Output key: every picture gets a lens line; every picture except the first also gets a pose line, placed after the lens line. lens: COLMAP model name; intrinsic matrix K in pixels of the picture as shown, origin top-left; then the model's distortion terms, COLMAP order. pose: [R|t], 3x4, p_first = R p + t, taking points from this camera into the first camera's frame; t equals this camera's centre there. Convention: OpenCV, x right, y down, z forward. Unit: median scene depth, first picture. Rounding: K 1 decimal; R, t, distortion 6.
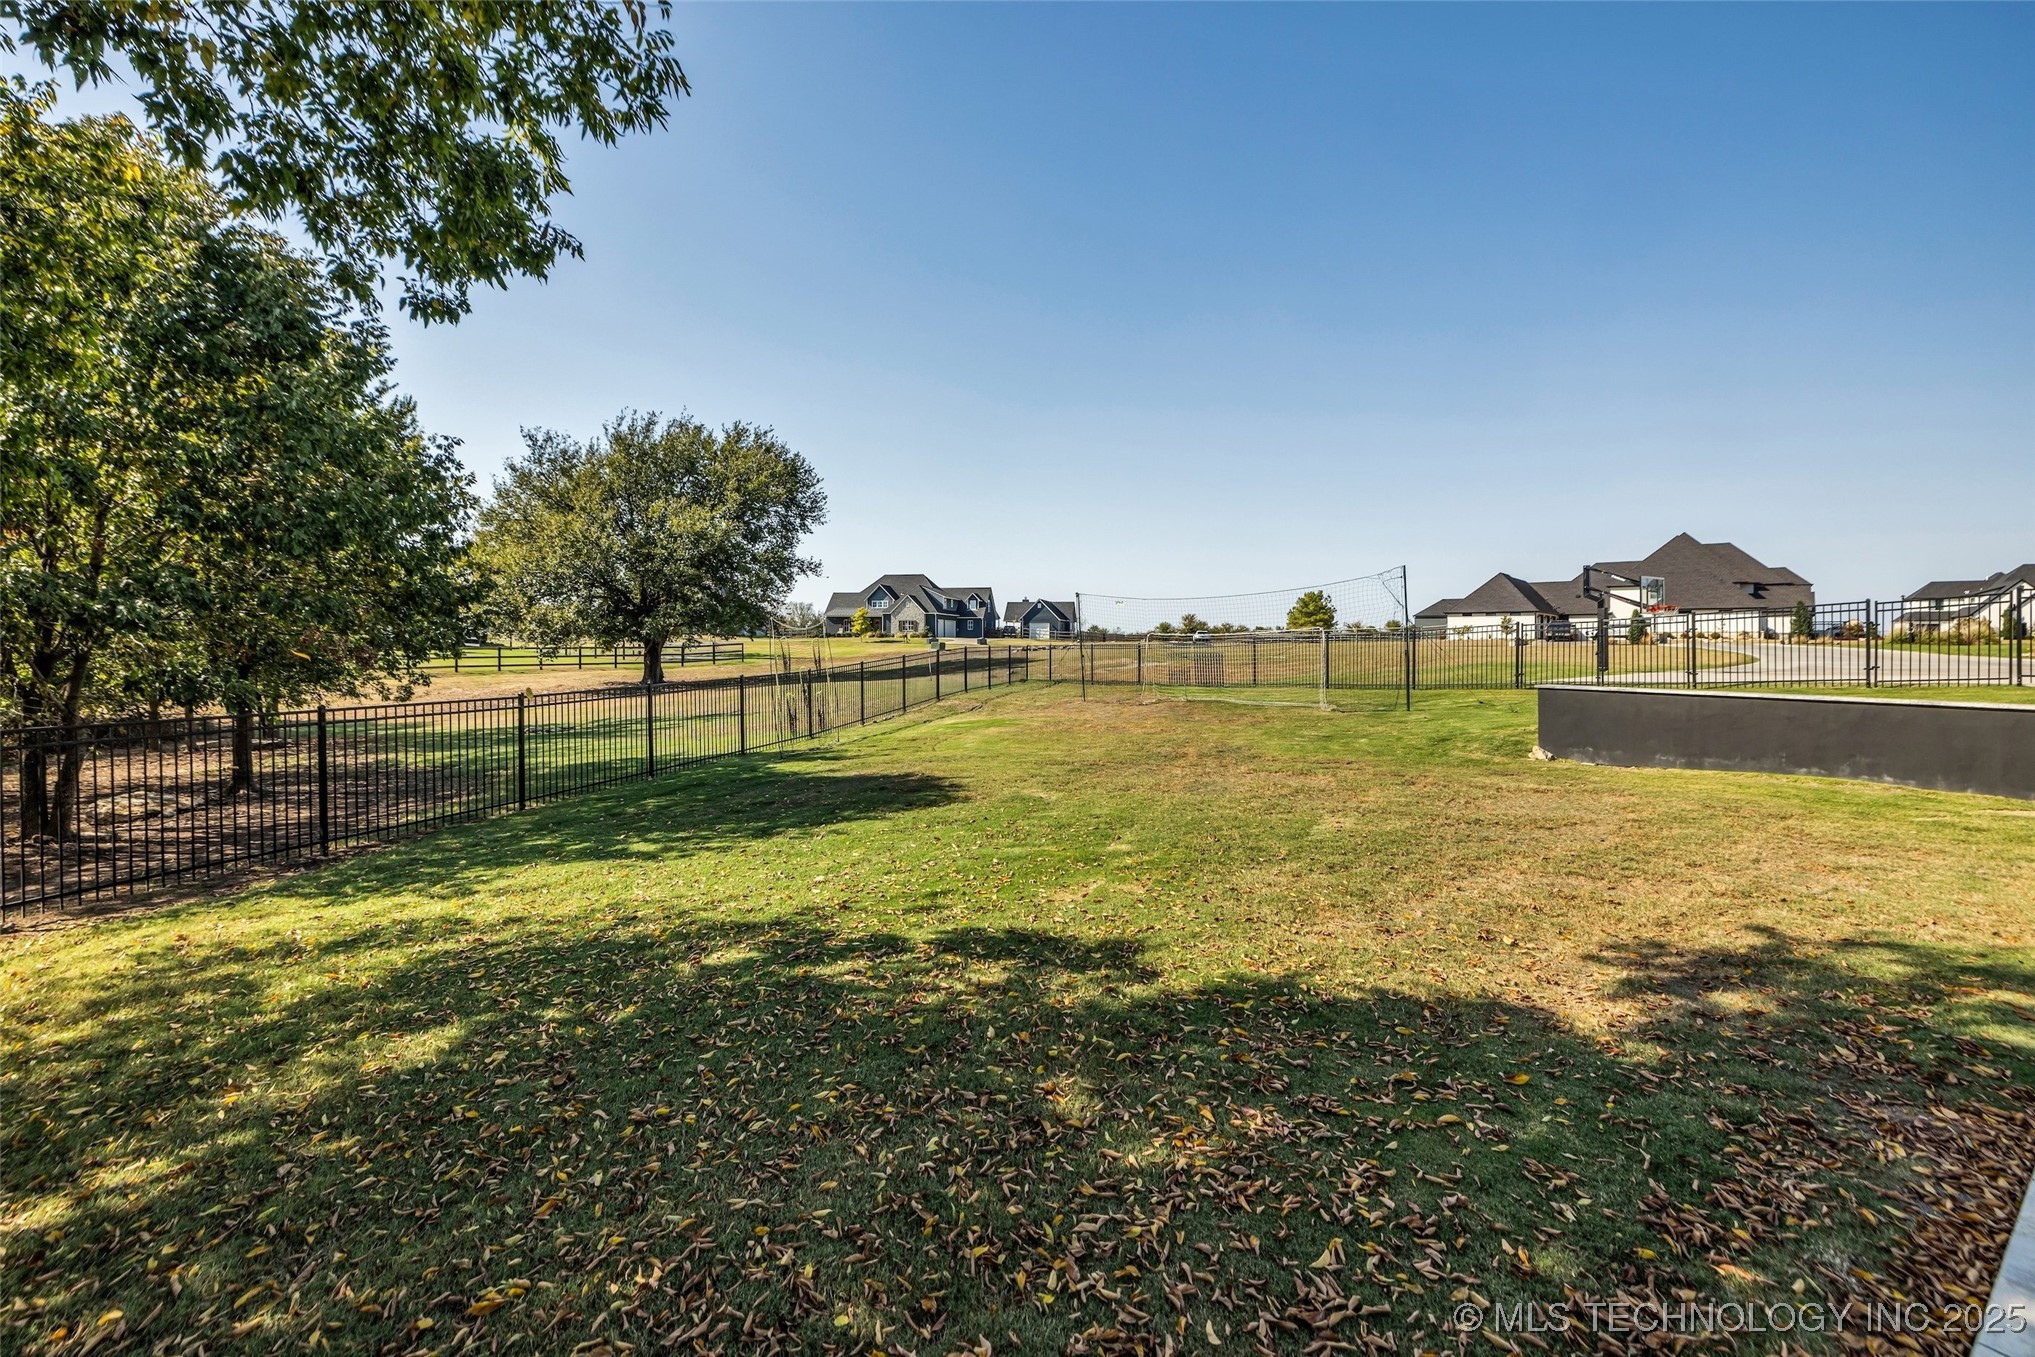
lens RADIAL K [[856.2, 0, 1014.4], [0, 856.2, 644.4], [0, 0, 1]] dist [-0.001727, 0.000613]
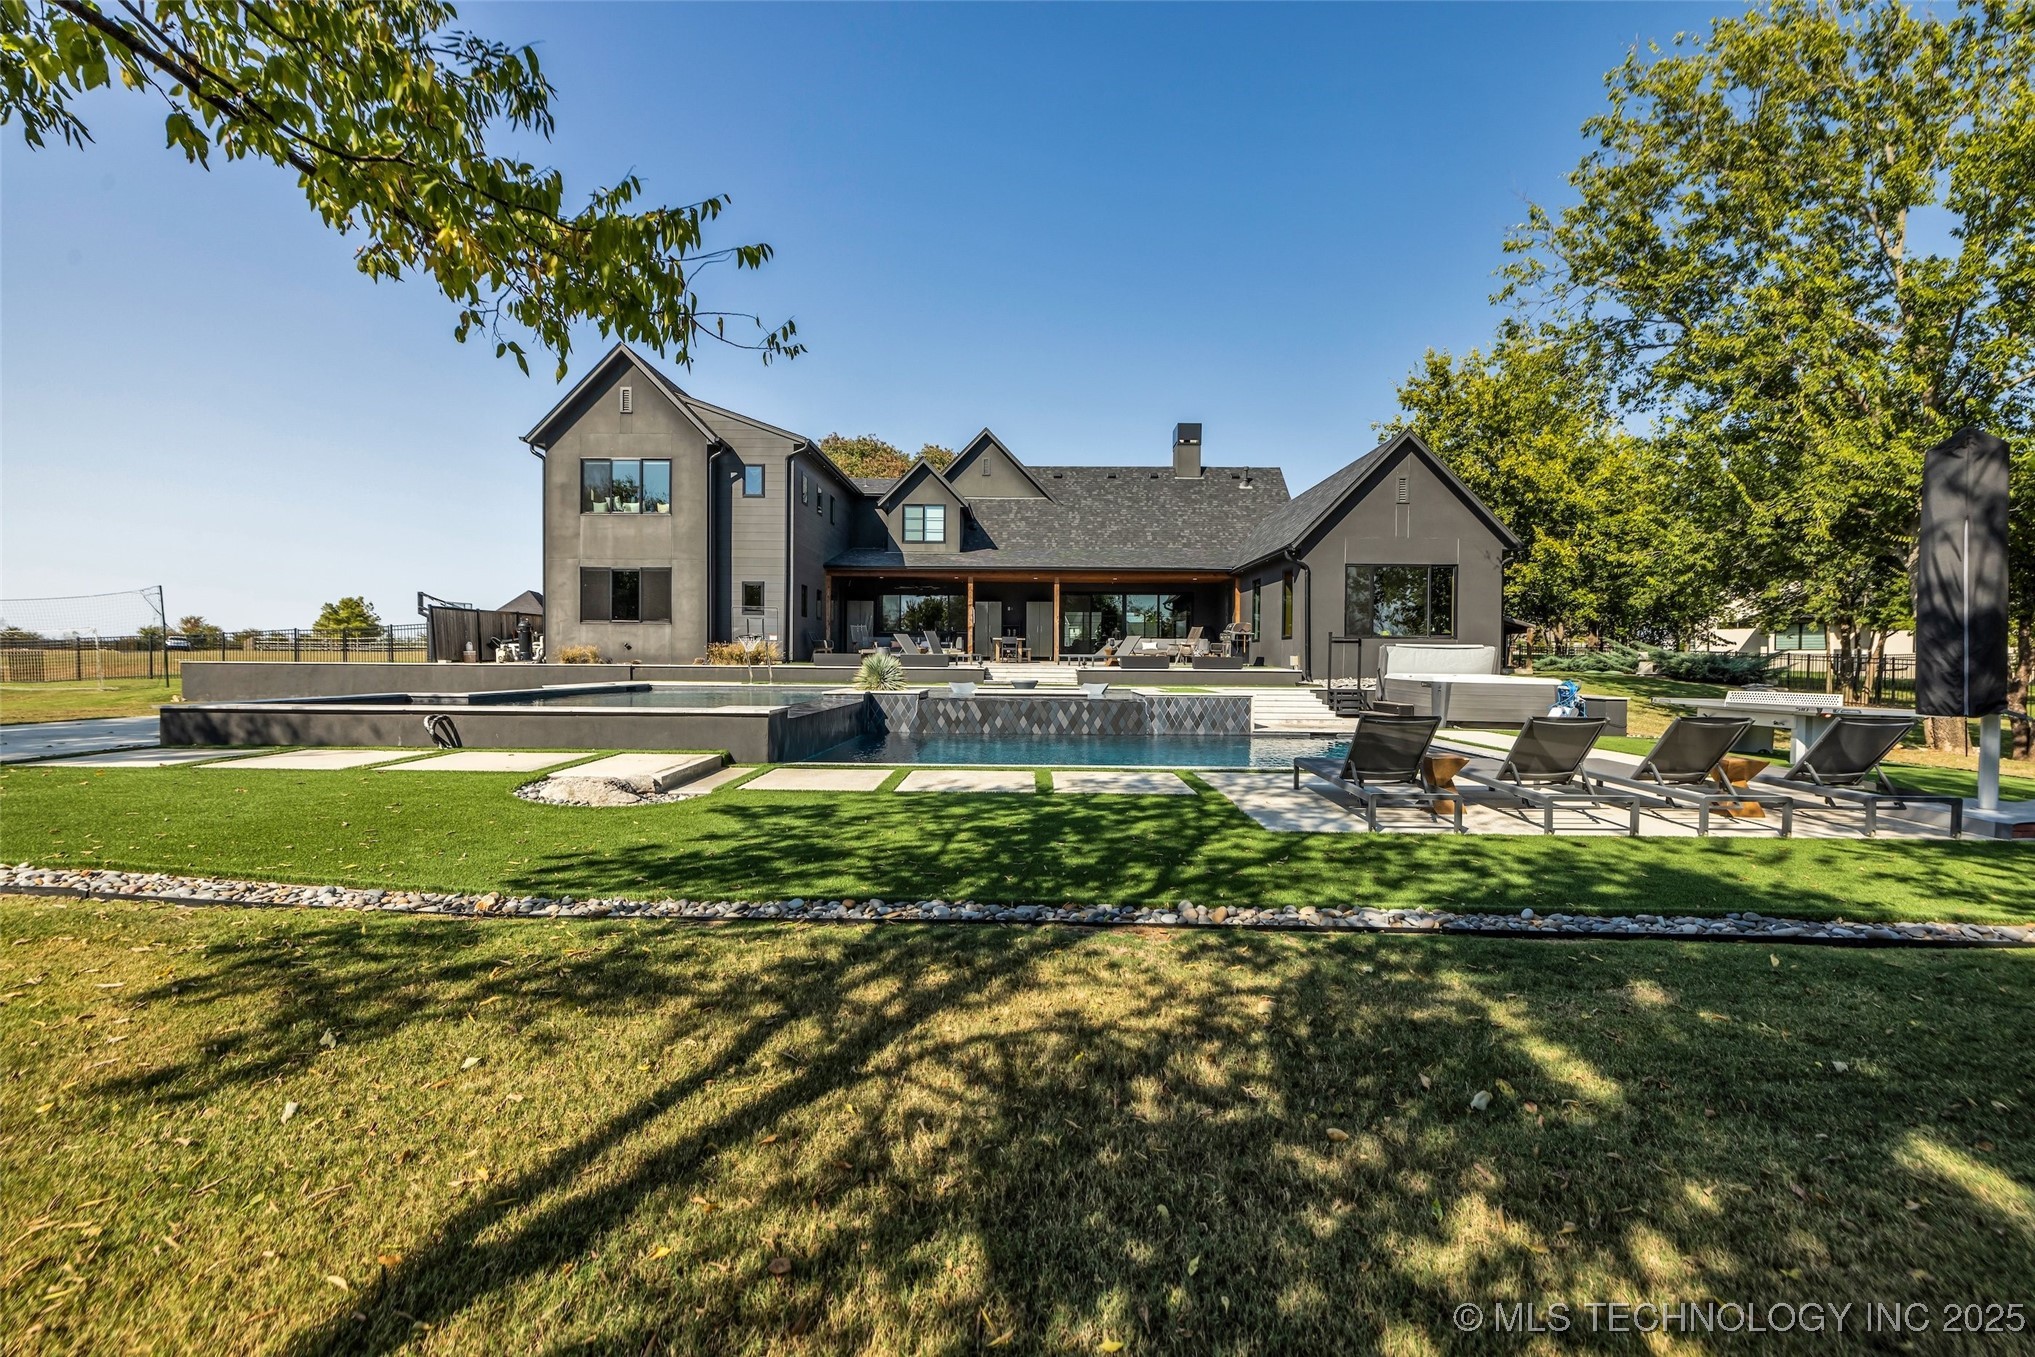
lens RADIAL K [[868.8, 0, 1016.8], [0, 868.8, 670.5], [0, 0, 1]] dist [-0.002787, -0.000262]
pose [[0.591651, -0.008541, 0.806149, 0.017531], [-0.003490, 0.999907, 0.013155, 0.003376], [-0.806187, -0.010597, 0.591566, -0.150658]]
